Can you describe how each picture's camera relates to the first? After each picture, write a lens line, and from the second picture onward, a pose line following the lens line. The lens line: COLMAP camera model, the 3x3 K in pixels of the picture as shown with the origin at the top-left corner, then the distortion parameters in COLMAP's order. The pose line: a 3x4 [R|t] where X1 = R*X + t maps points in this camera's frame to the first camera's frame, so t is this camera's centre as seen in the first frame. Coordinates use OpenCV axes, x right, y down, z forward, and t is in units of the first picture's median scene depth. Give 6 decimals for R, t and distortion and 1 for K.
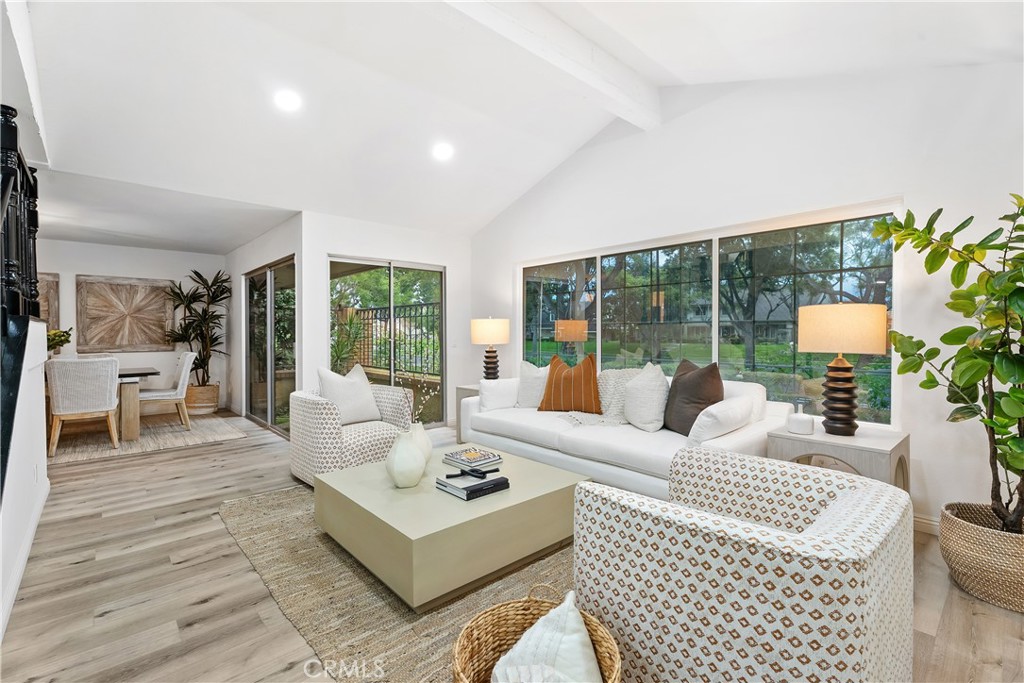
lens RADIAL K [[461.1, 0, 516.1], [0, 461.1, 340.4], [0, 0, 1]] dist [-0.000732, -0.000432]
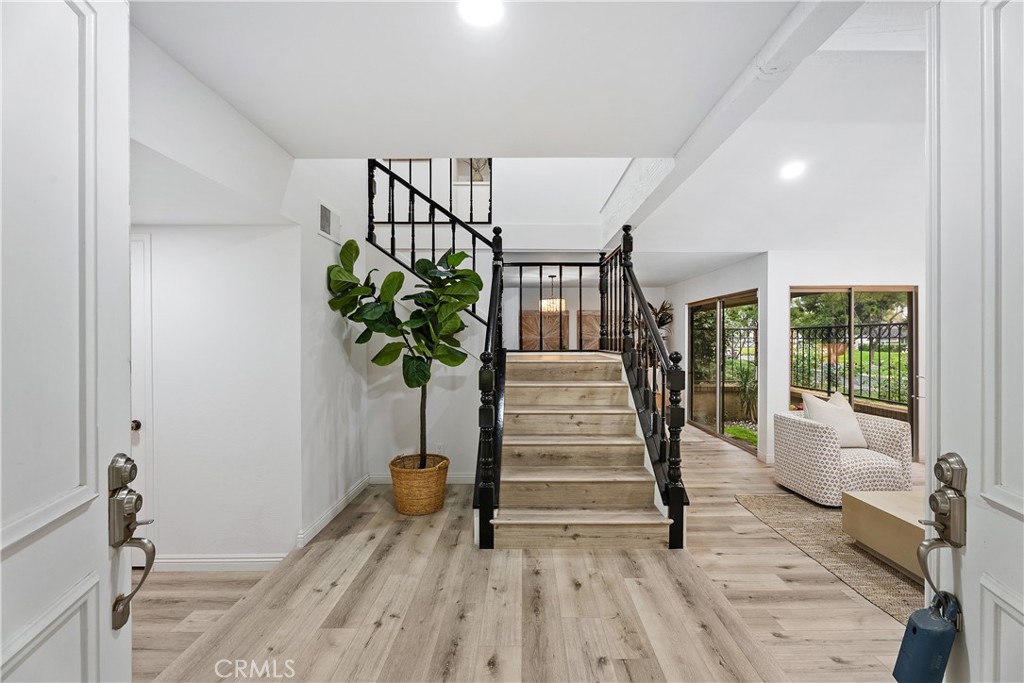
lens RADIAL K [[461.1, 0, 514.0], [0, 461.1, 340.8], [0, 0, 1]] dist [-0.000732, -0.000432]
pose [[0.733812, 0.006046, -0.679326, -0.189789], [-0.017153, 0.999806, -0.009631, -0.048365], [0.679136, 0.018720, 0.733773, -0.324111]]
